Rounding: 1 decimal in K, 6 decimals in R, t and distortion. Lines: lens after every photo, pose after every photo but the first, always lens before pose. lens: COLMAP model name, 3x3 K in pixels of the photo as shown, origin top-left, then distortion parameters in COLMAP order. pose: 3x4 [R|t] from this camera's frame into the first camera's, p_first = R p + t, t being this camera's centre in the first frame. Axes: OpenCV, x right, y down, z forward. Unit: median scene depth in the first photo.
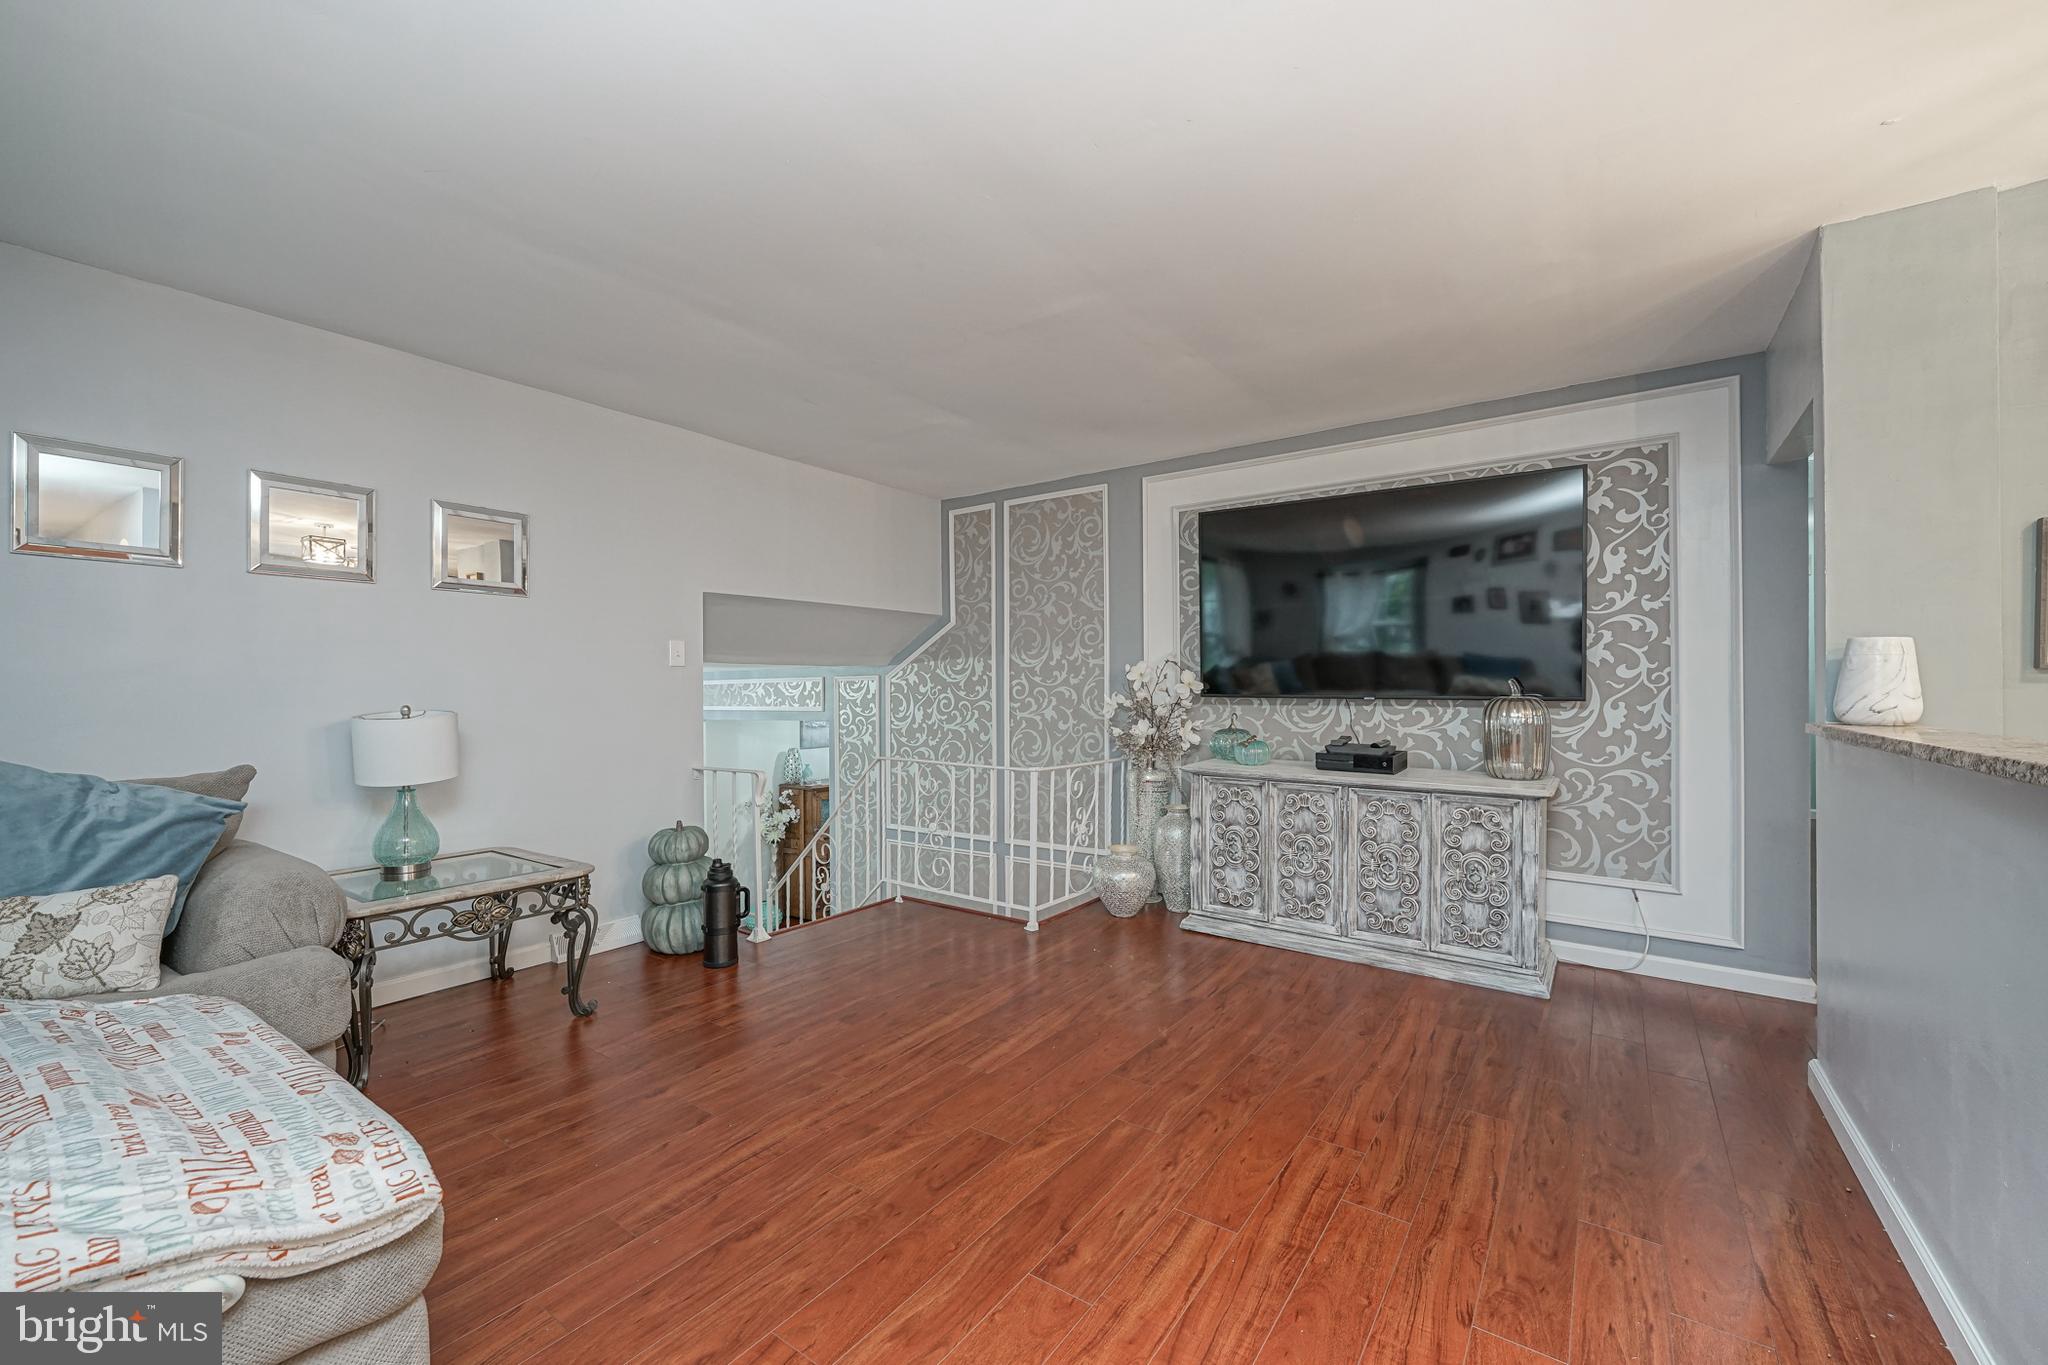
lens RADIAL K [[840.3, 0, 1005.6], [0, 840.3, 686.5], [0, 0, 1]] dist [-0.001861, 0.000077]
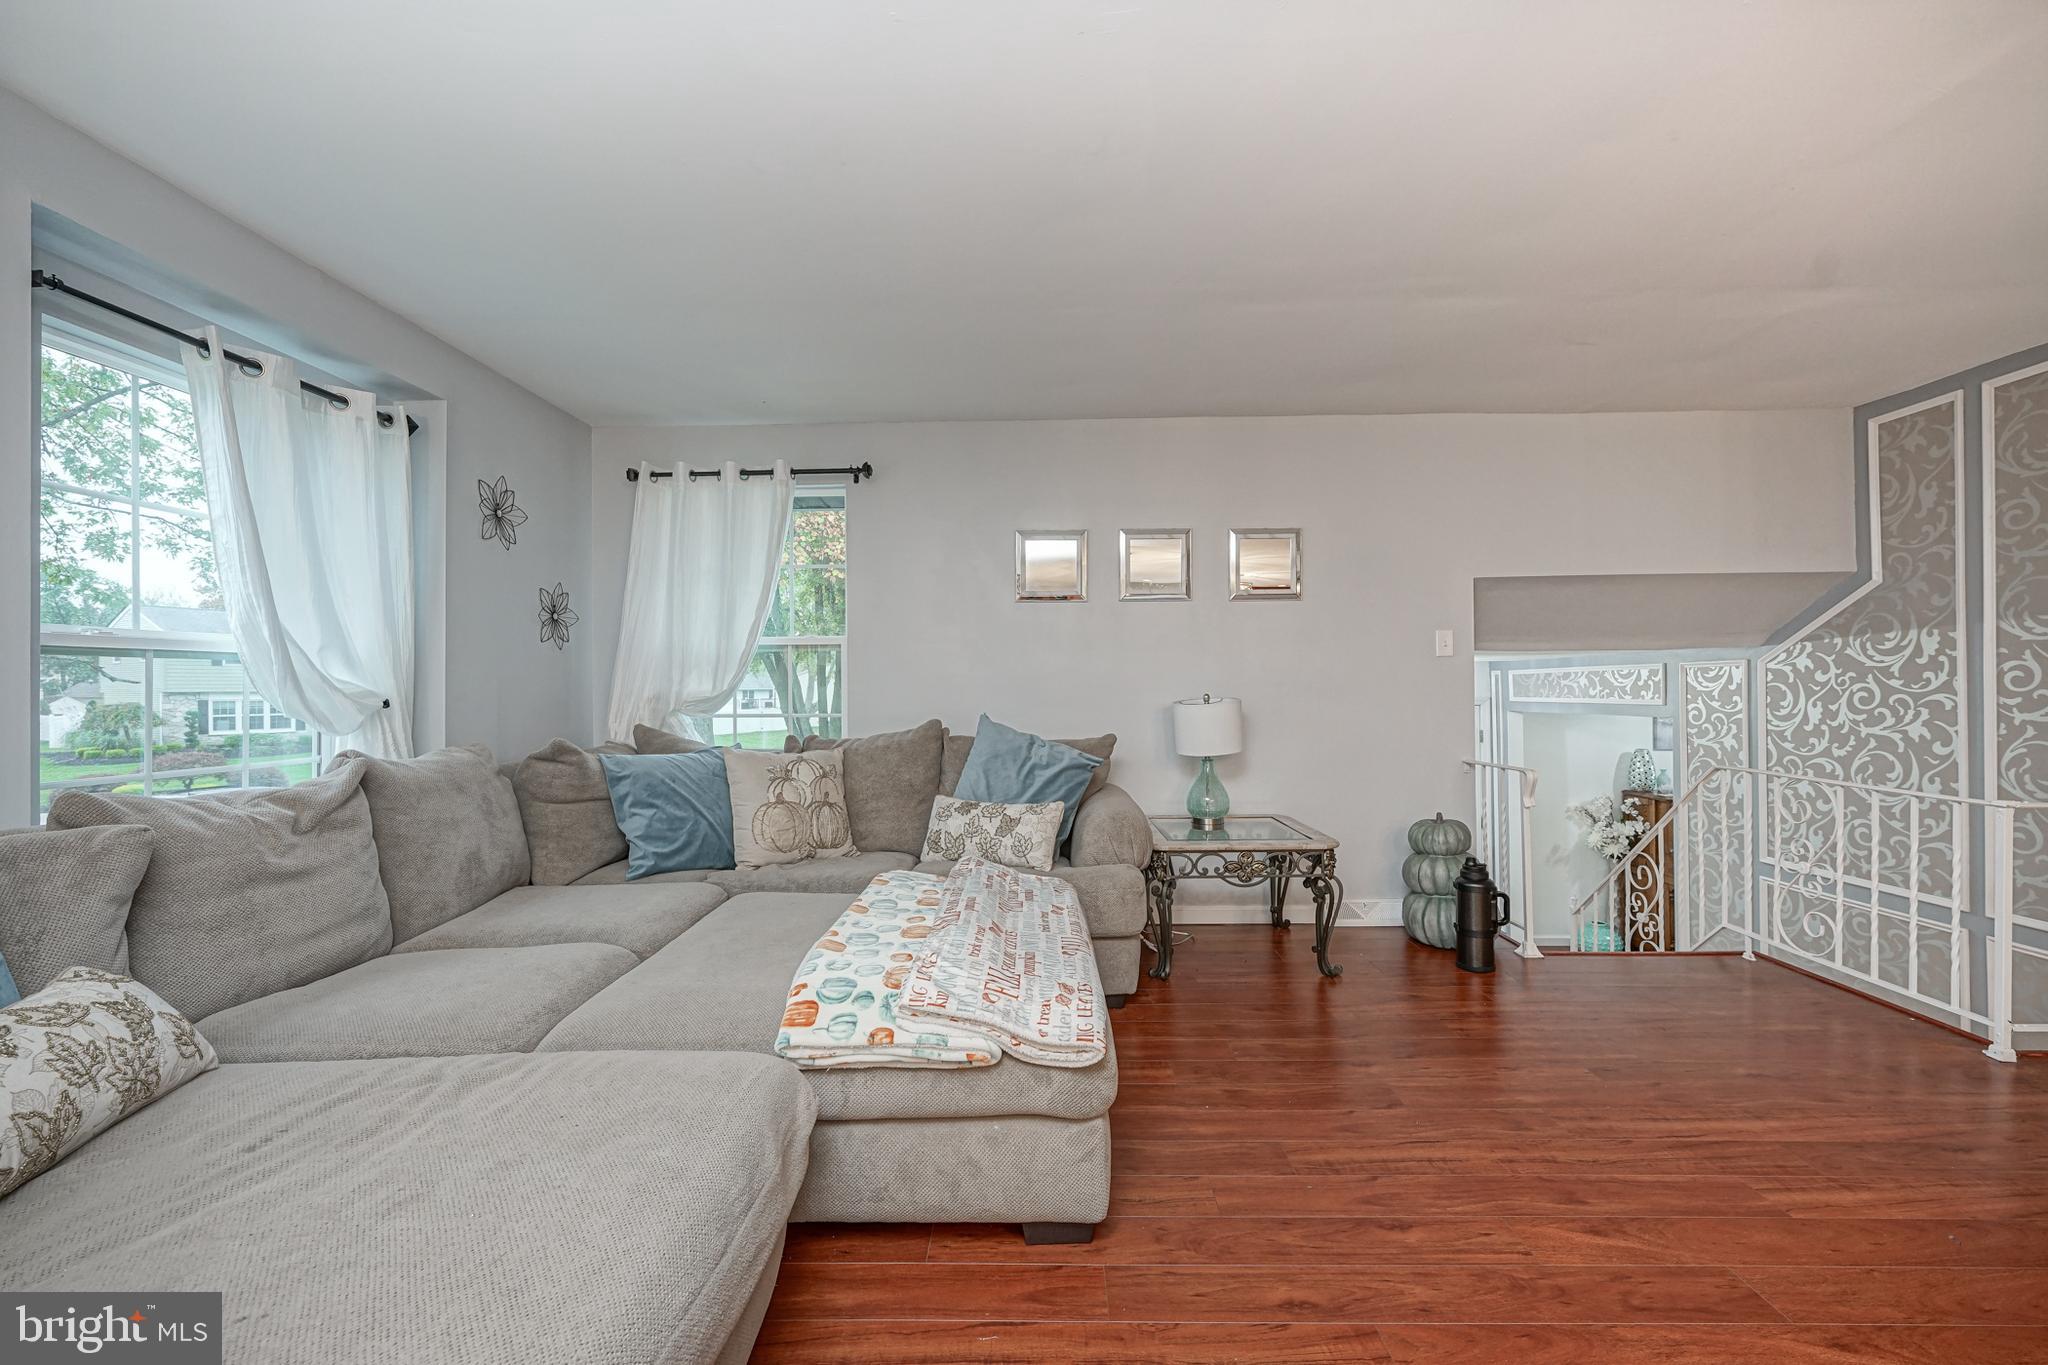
lens RADIAL K [[833.1, 0, 1030.8], [0, 833.1, 681.2], [0, 0, 1]] dist [-0.001989, -0.000043]
pose [[0.558471, -0.004250, -0.829513, 0.164559], [0.009103, 0.999958, 0.001006, -0.000319], [0.829474, -0.008112, 0.558486, 0.058637]]
